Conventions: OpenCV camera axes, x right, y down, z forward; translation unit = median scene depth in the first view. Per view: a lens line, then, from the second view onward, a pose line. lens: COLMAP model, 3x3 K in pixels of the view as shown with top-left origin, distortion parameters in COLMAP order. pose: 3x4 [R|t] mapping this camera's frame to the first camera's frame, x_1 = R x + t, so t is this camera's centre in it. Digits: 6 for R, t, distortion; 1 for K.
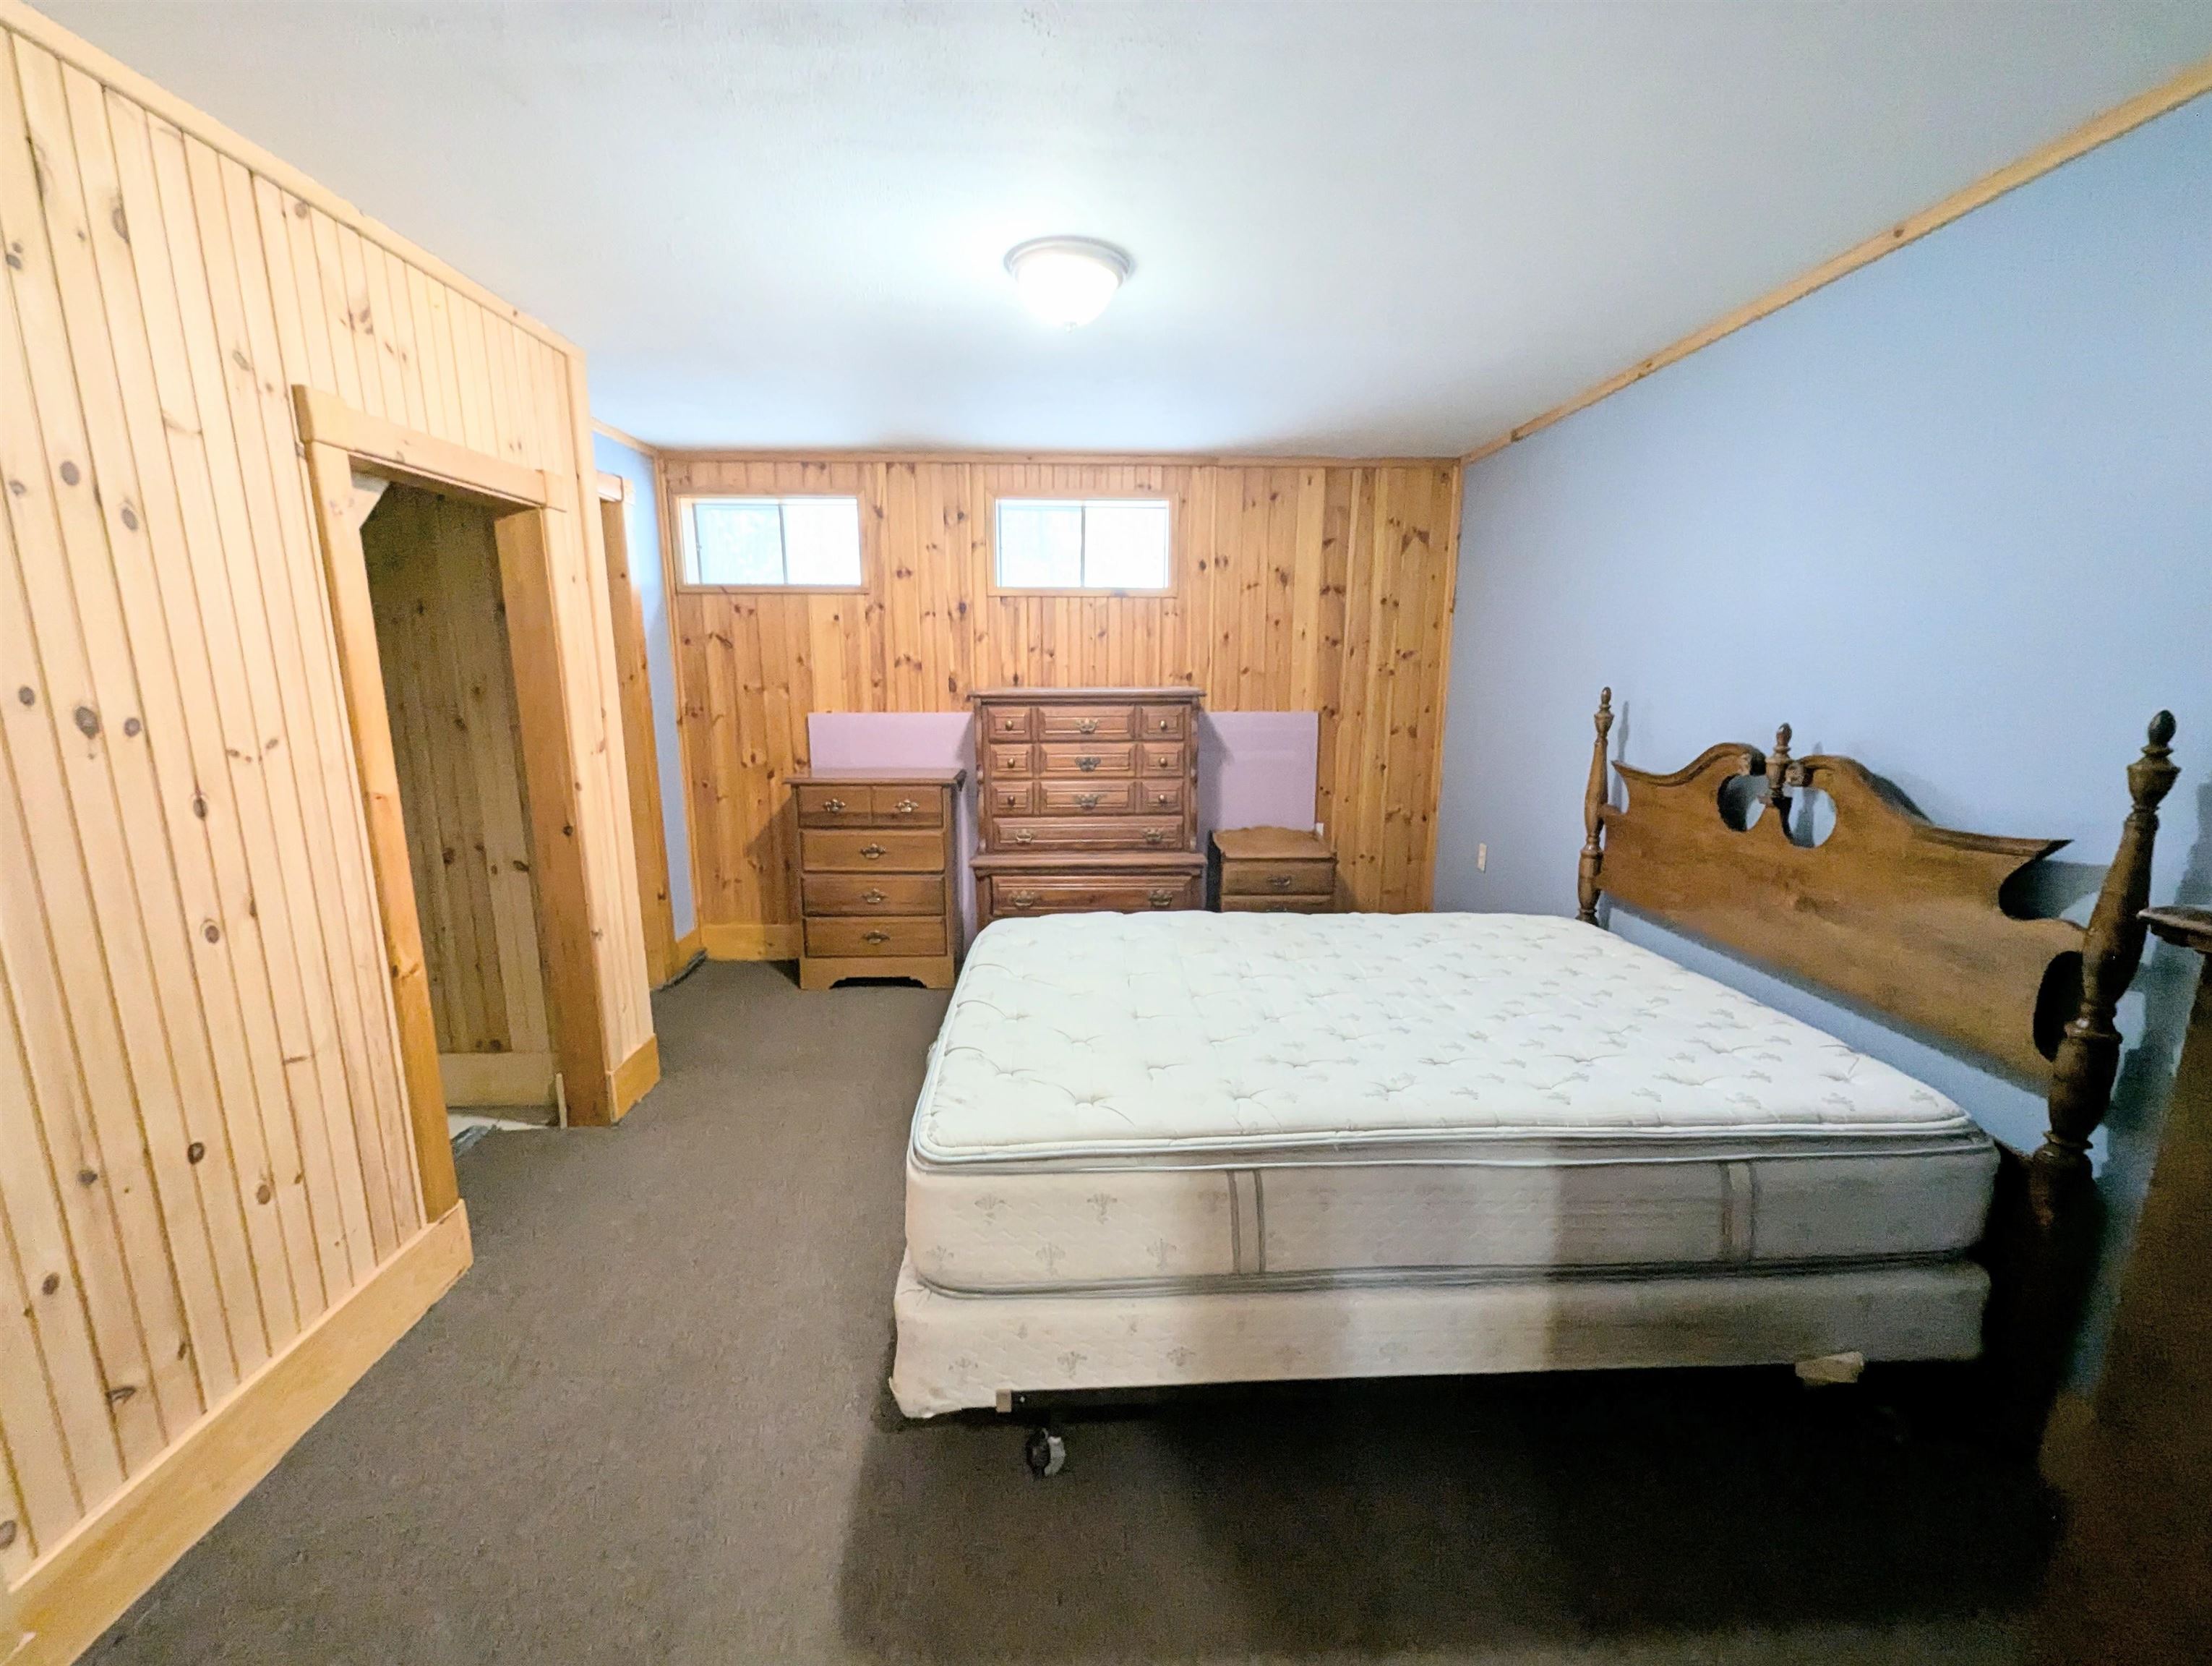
lens RADIAL K [[920.3, 0, 1112.2], [0, 920.3, 836.0], [0, 0, 1]] dist [0.001222, -0.000368]
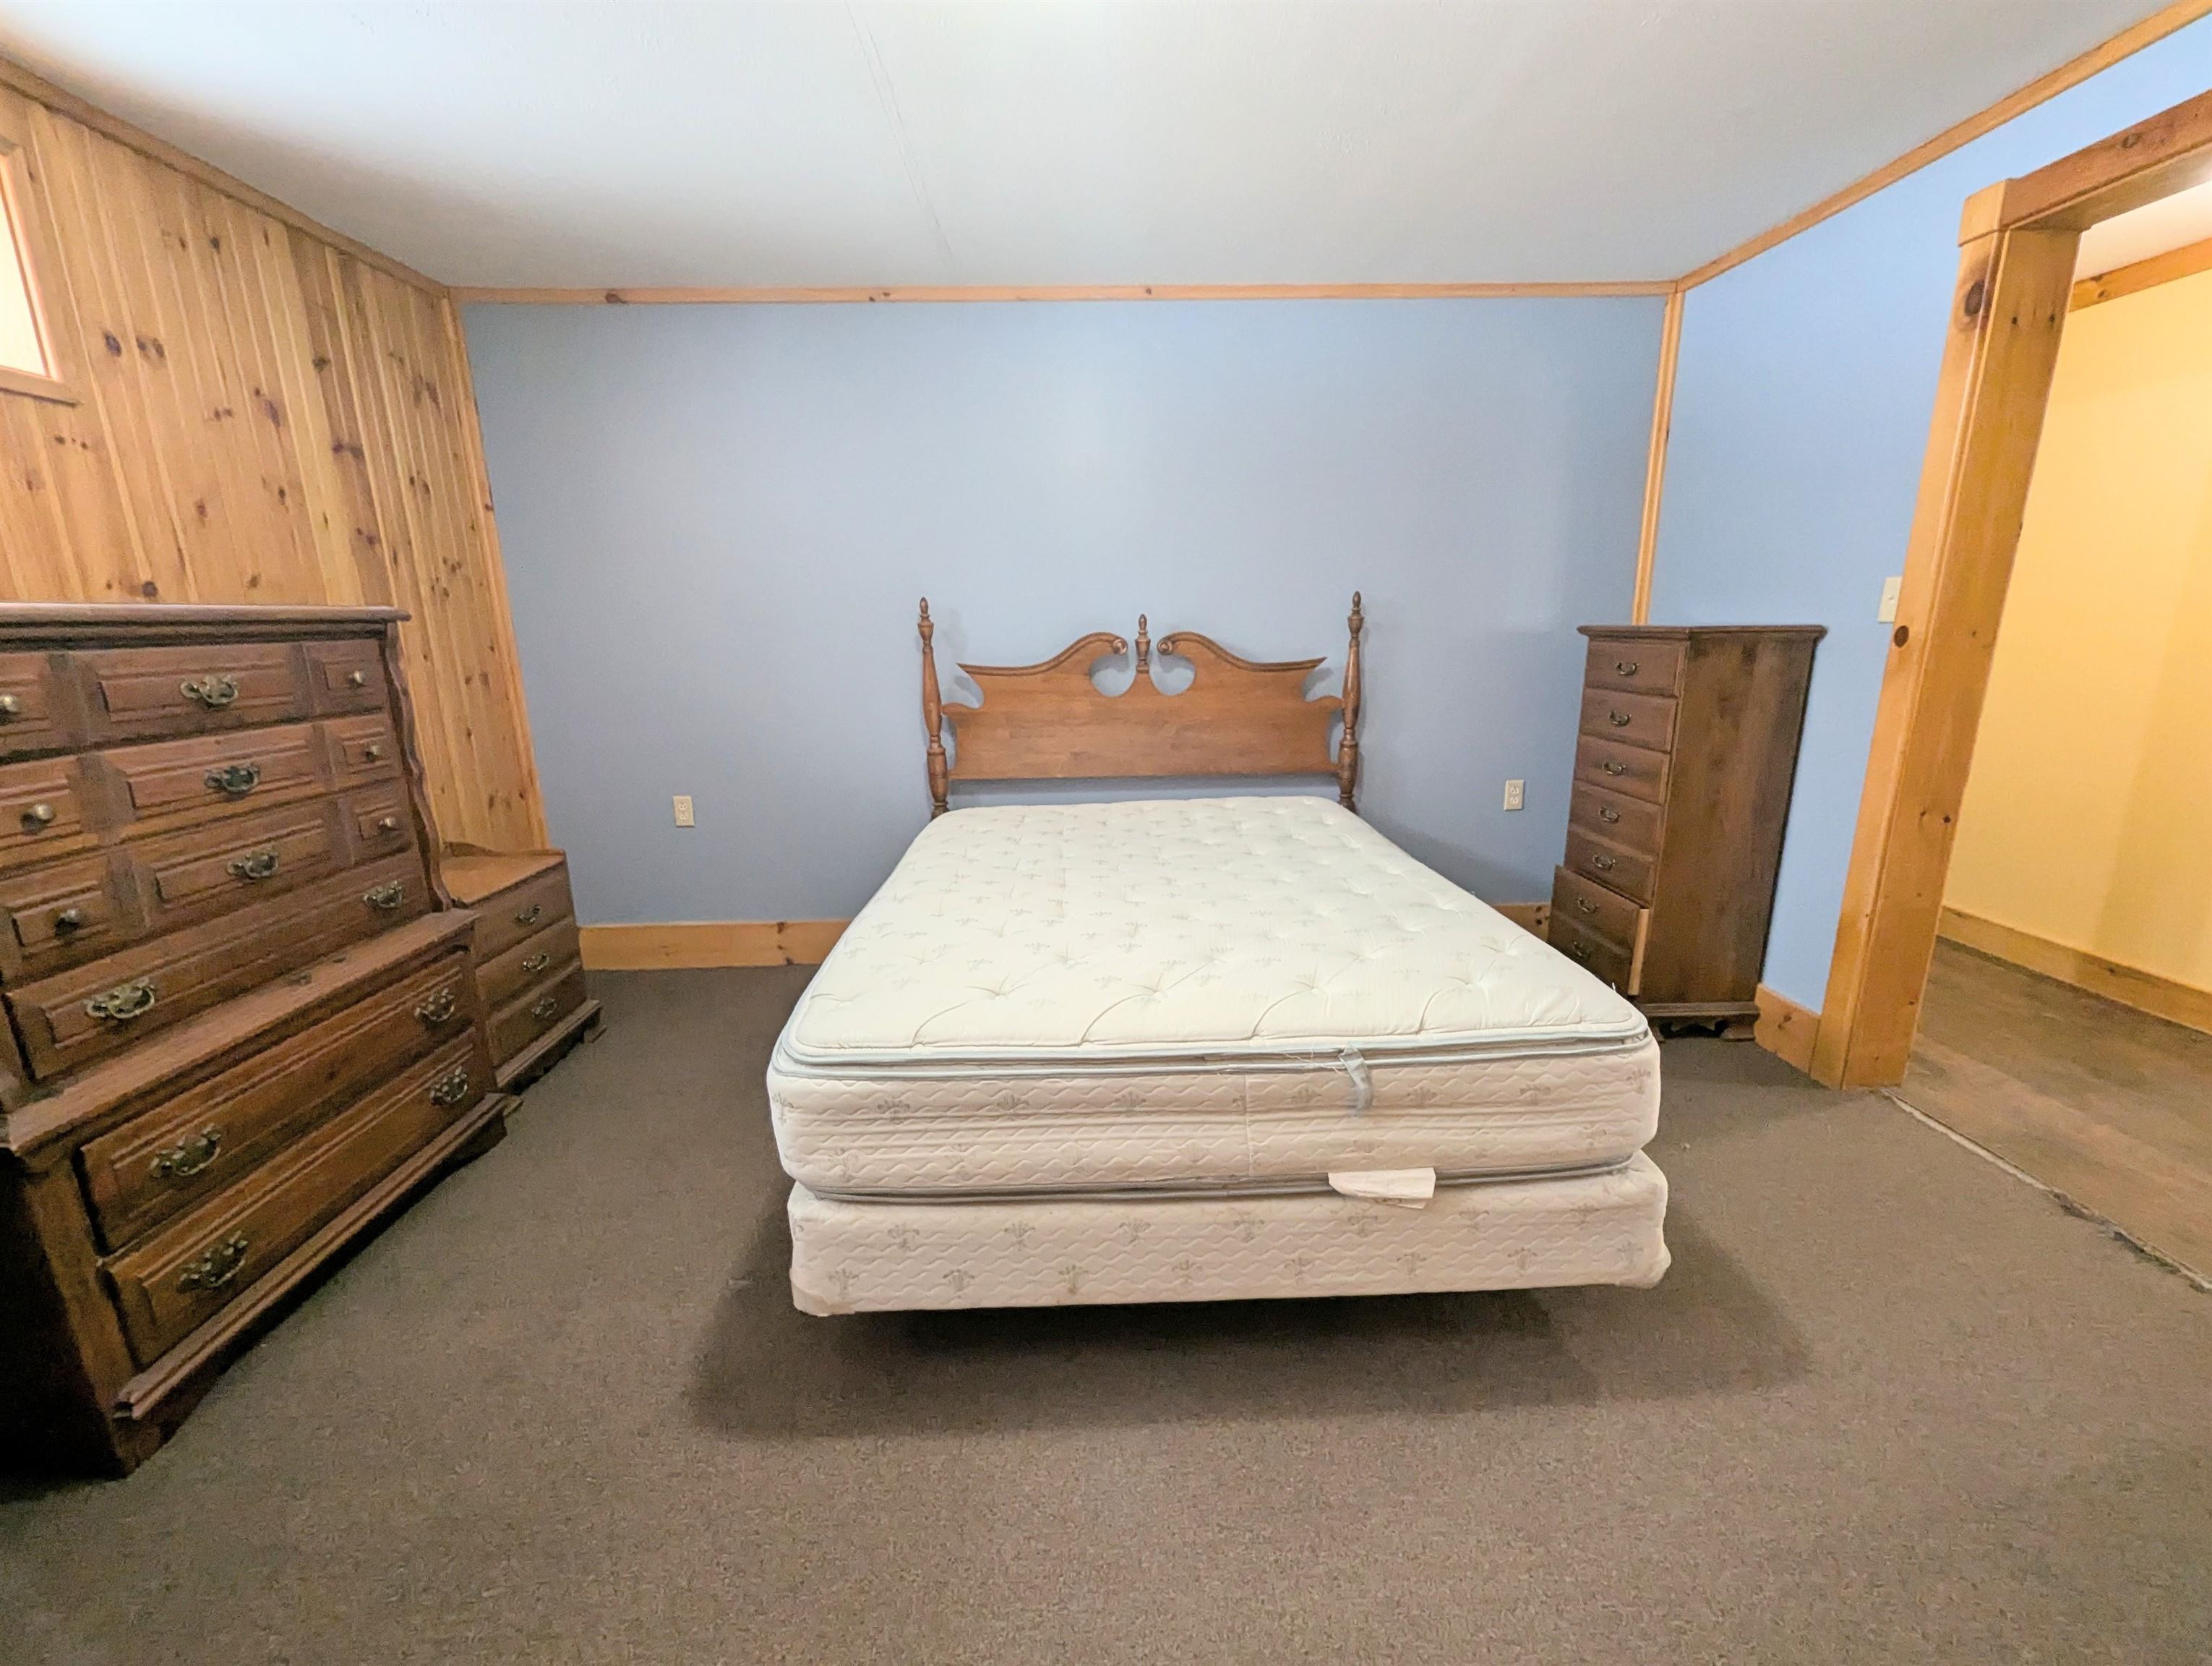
lens RADIAL K [[920.3, 0, 1114.0], [0, 920.3, 842.9], [0, 0, 1]] dist [0.001222, -0.000368]
pose [[0.010379, -0.238510, 0.971085, -0.435161], [0.197190, 0.952555, 0.231851, -0.068917], [-0.980310, 0.189082, 0.056918, 0.569643]]
